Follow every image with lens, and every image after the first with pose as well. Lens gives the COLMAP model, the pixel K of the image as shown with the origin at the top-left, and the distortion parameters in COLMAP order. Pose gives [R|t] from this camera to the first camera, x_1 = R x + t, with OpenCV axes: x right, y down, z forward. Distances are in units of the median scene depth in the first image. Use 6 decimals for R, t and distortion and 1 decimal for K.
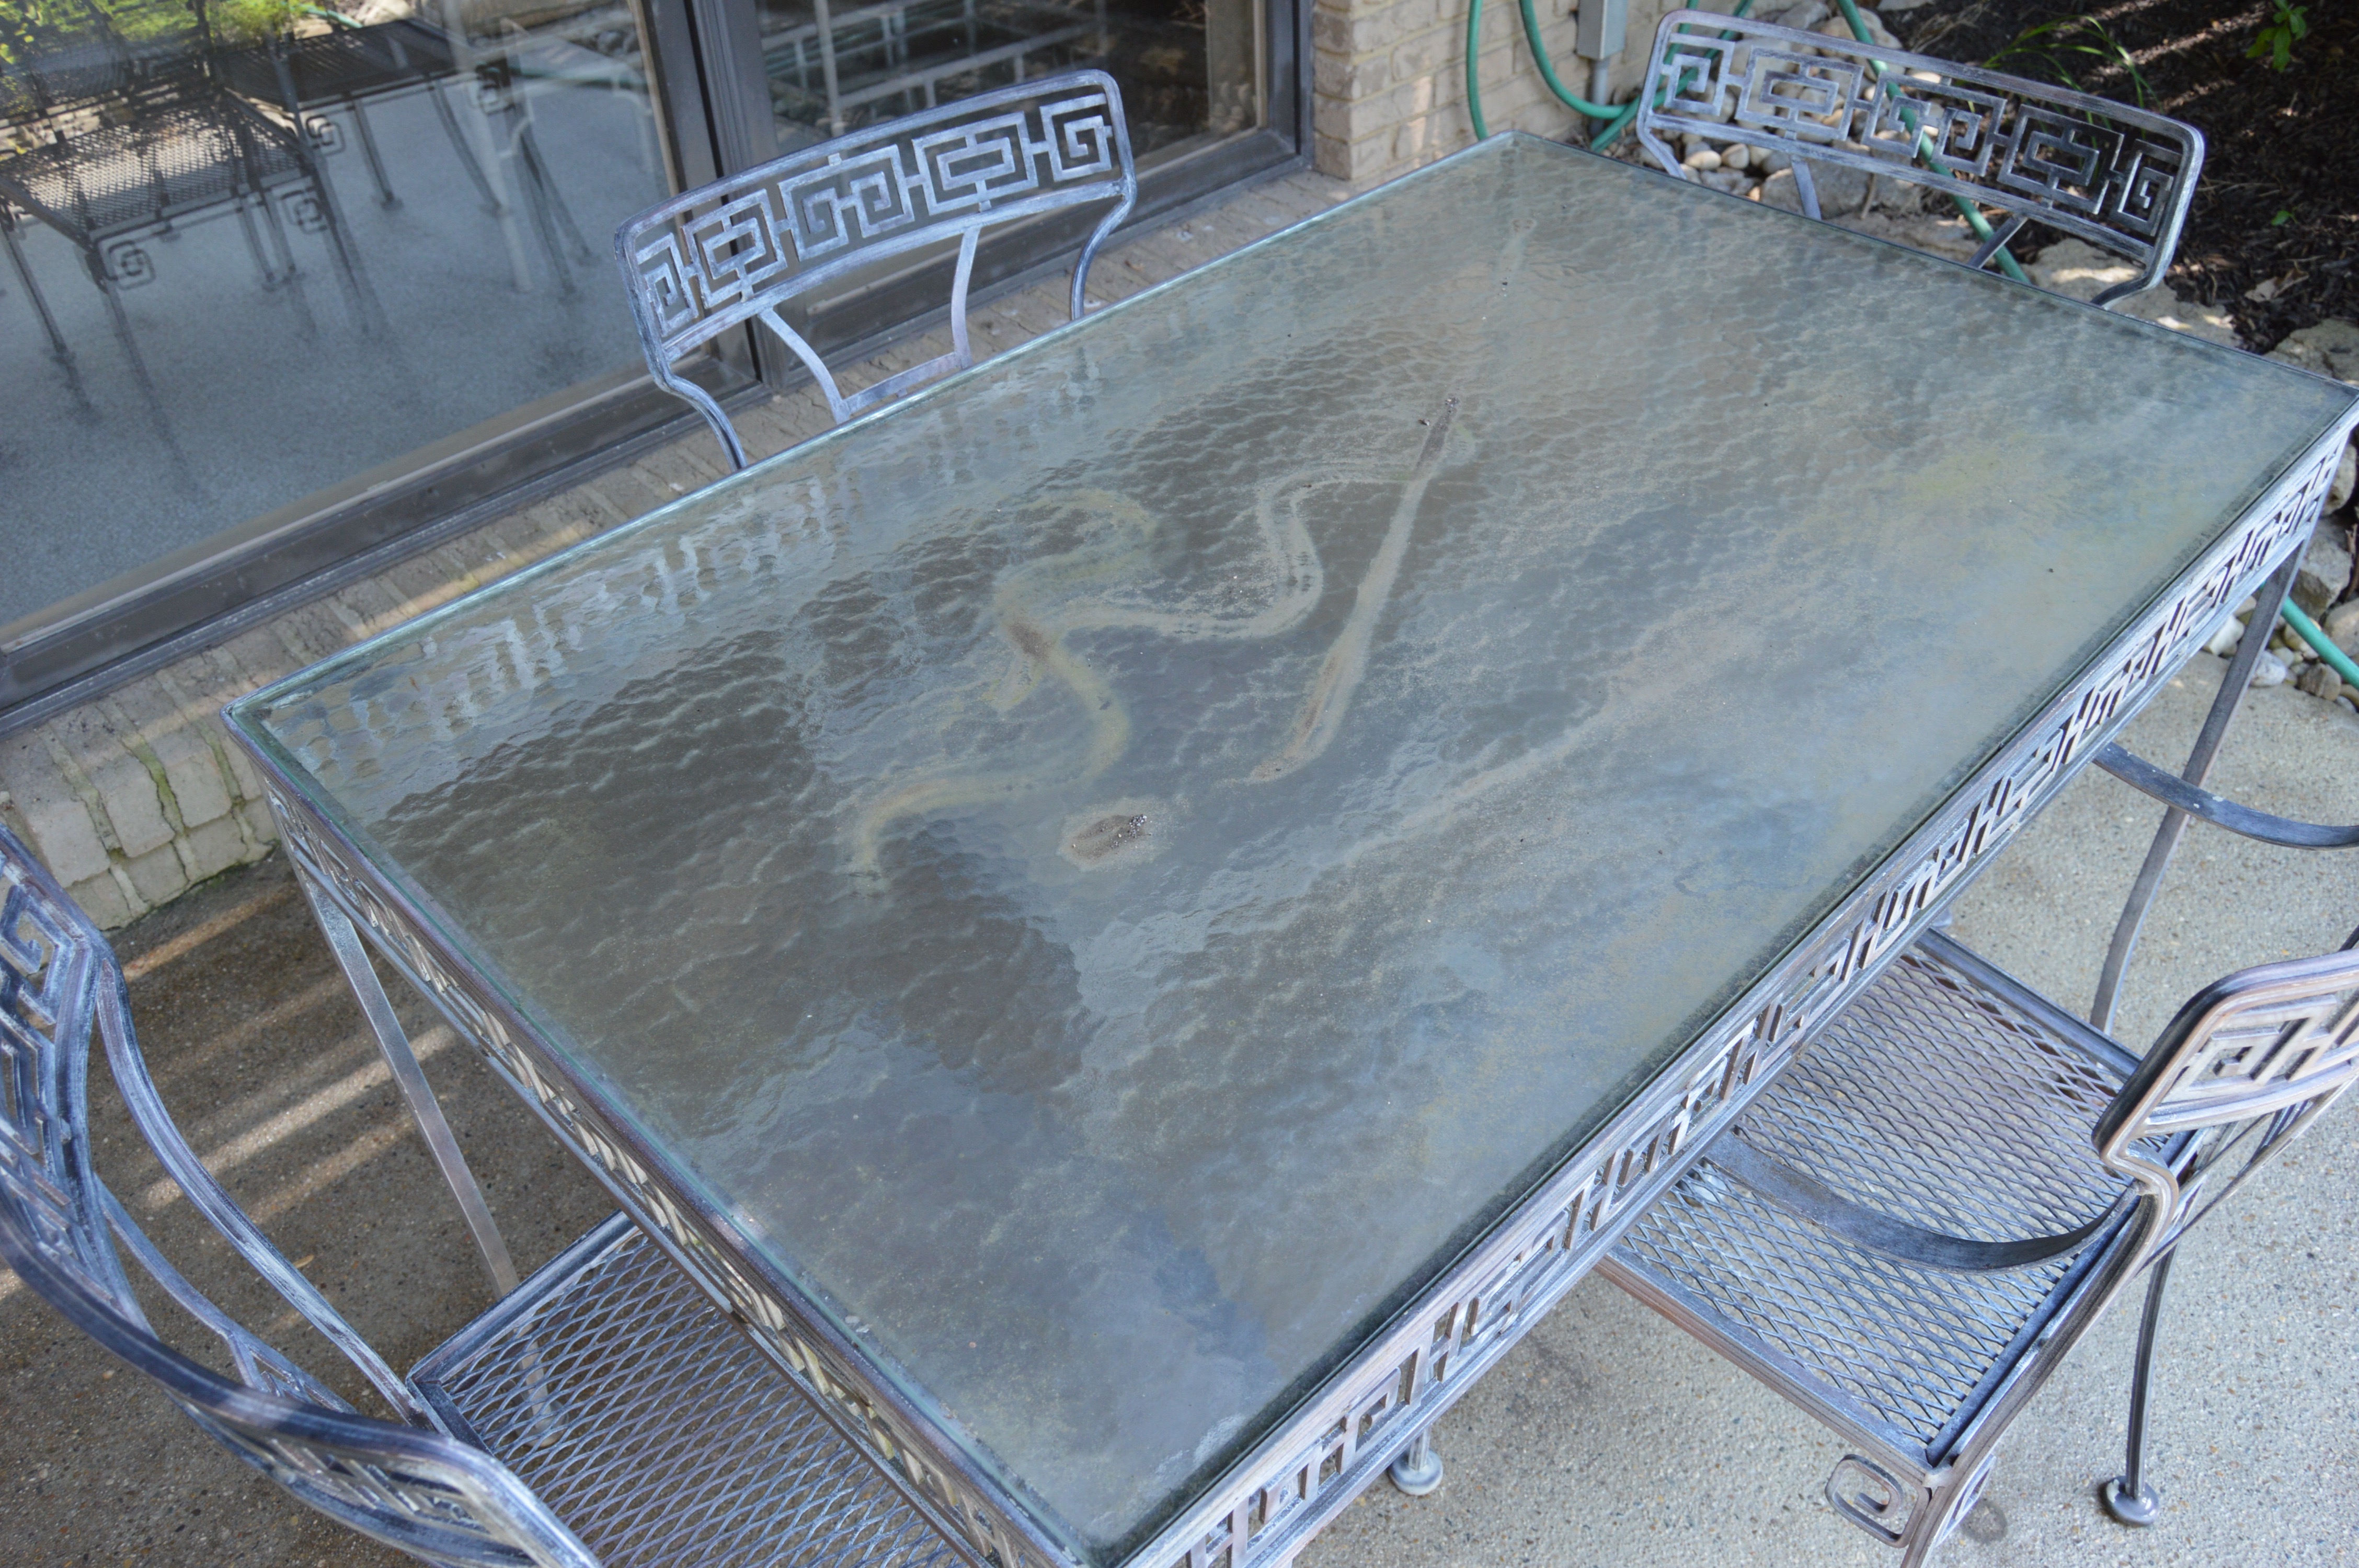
lens RADIAL K [[1917.2, 0, 1179.5], [0, 1917.2, 784.0], [0, 0, 1]] dist [-0.079166, 0.014901]
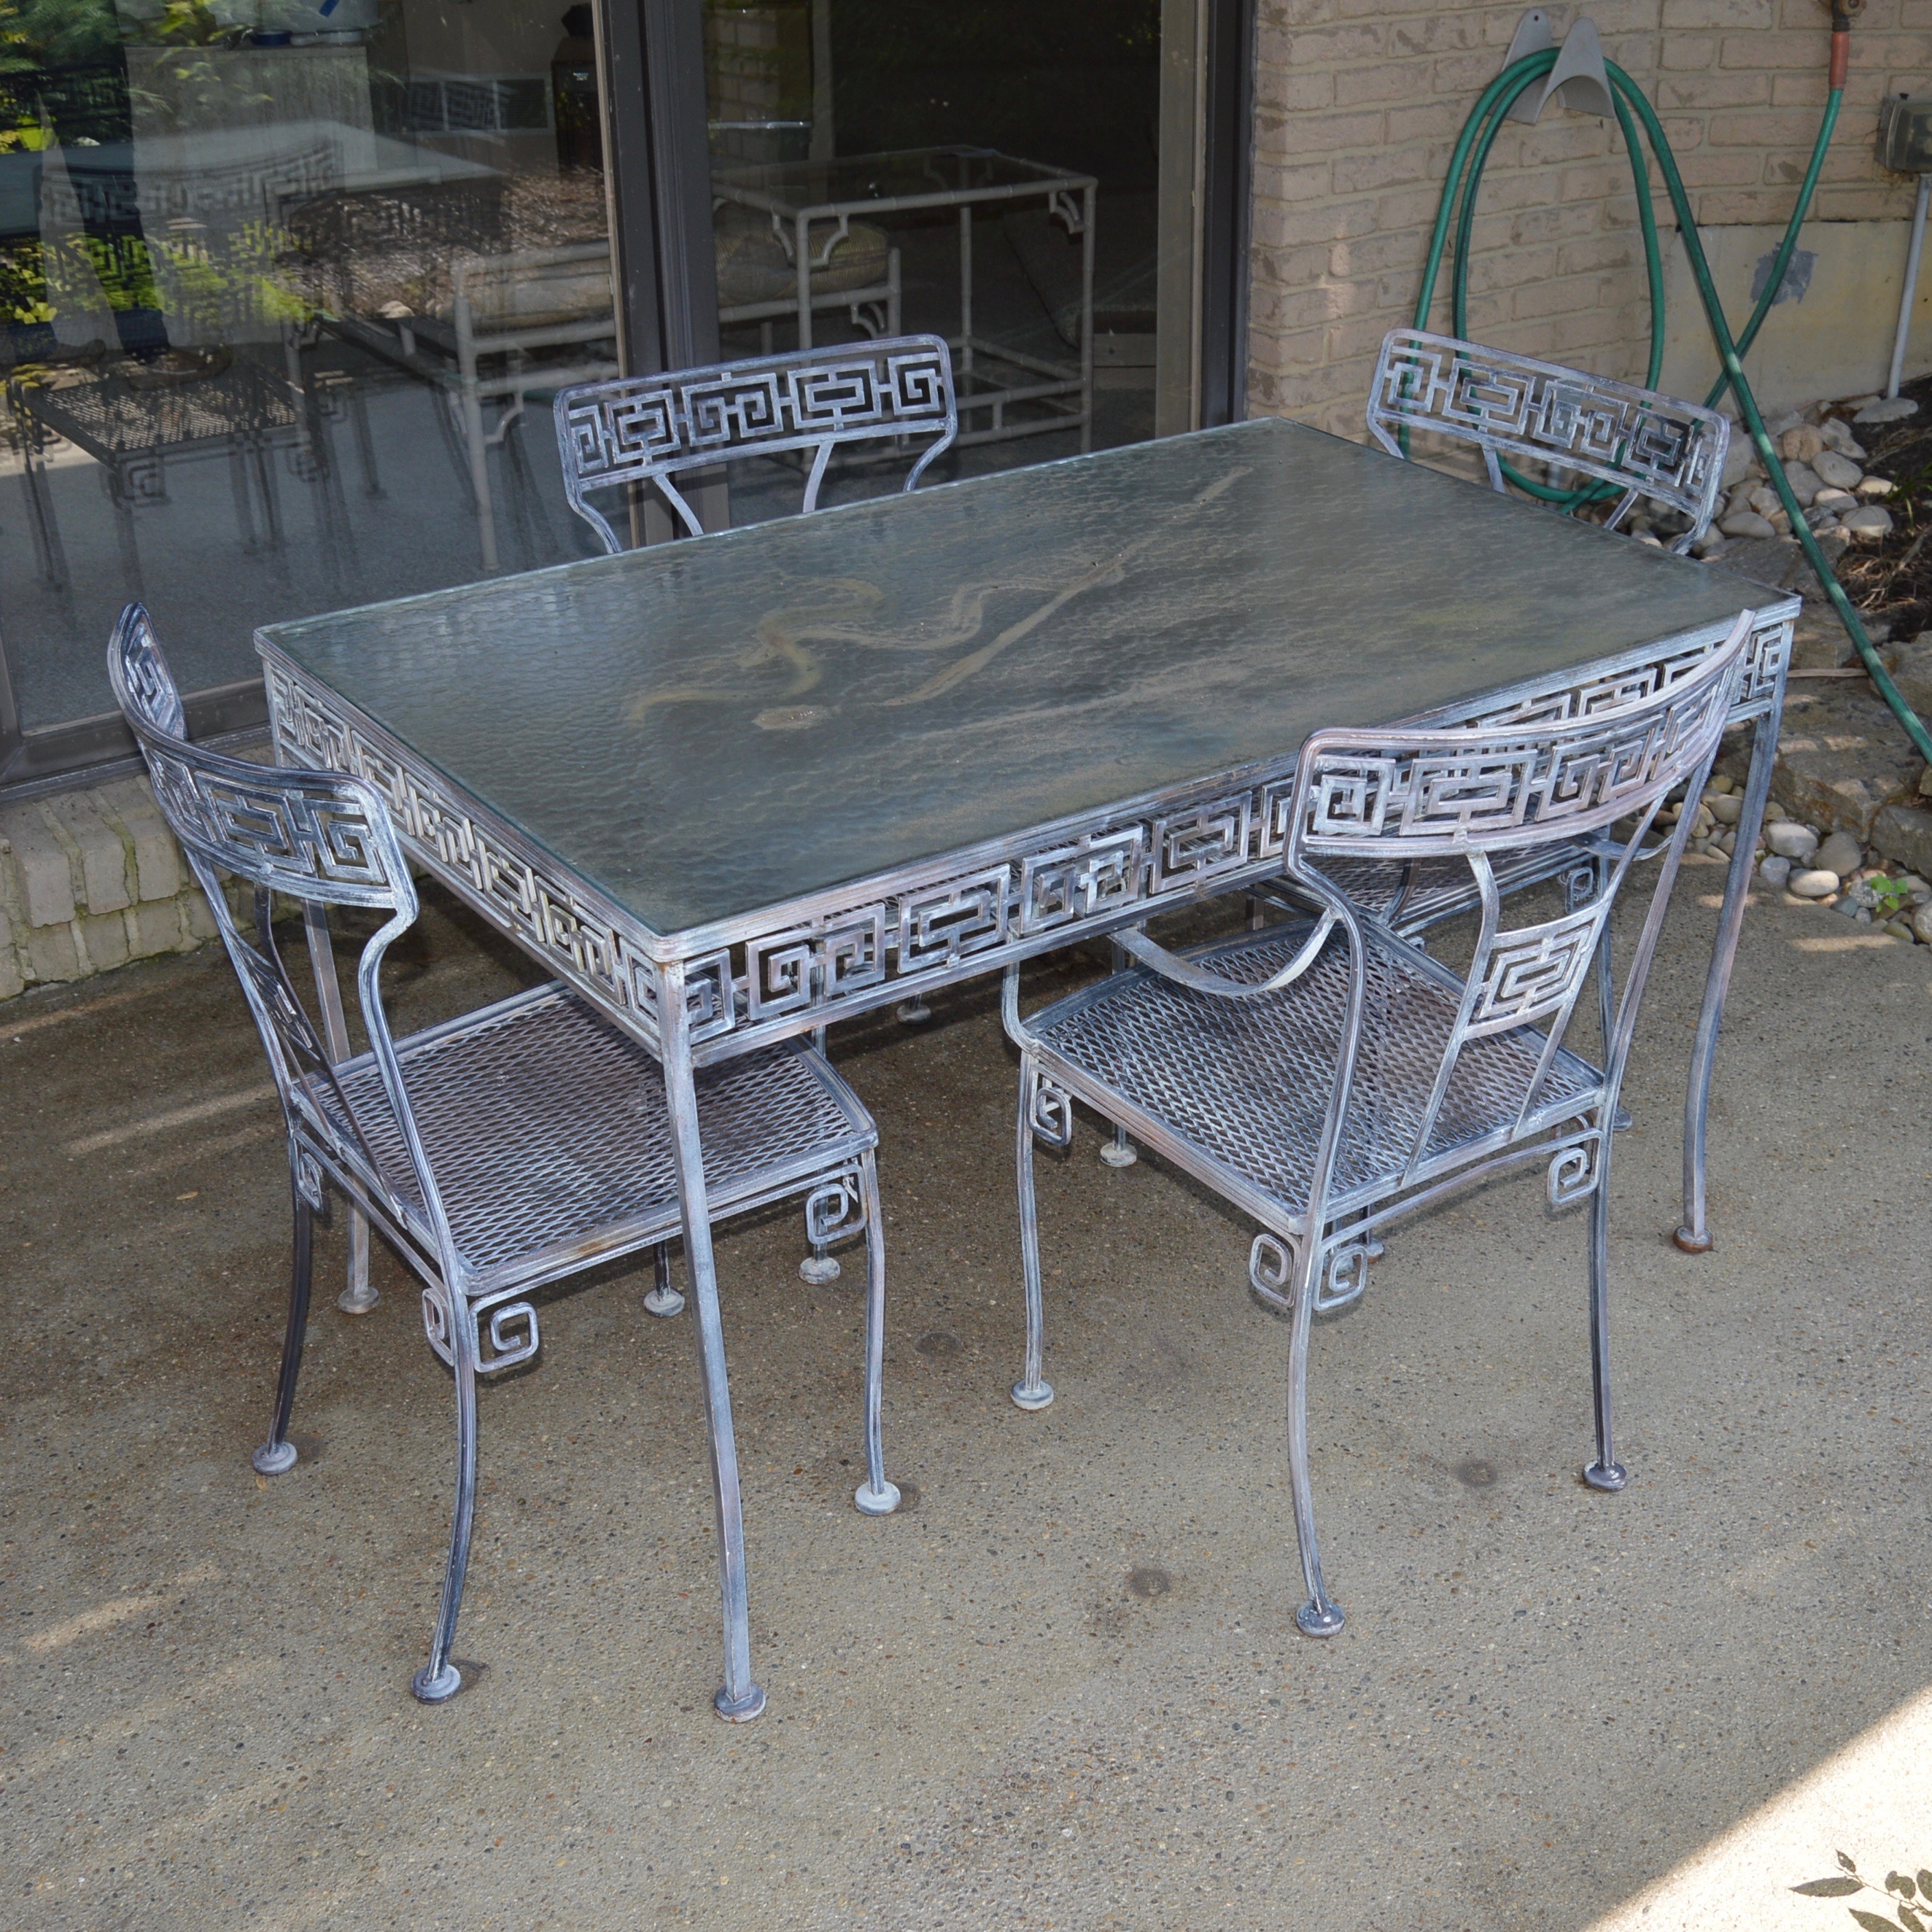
lens RADIAL K [[2599.5, 0, 1065.7], [0, 2599.5, 1010.1], [0, 0, 1]] dist [-0.095154, 0.034564]
pose [[0.990021, 0.101500, -0.097757, 0.272059], [-0.117414, 0.977734, -0.173924, 0.387134], [0.077927, 0.183666, 0.979895, -0.672504]]
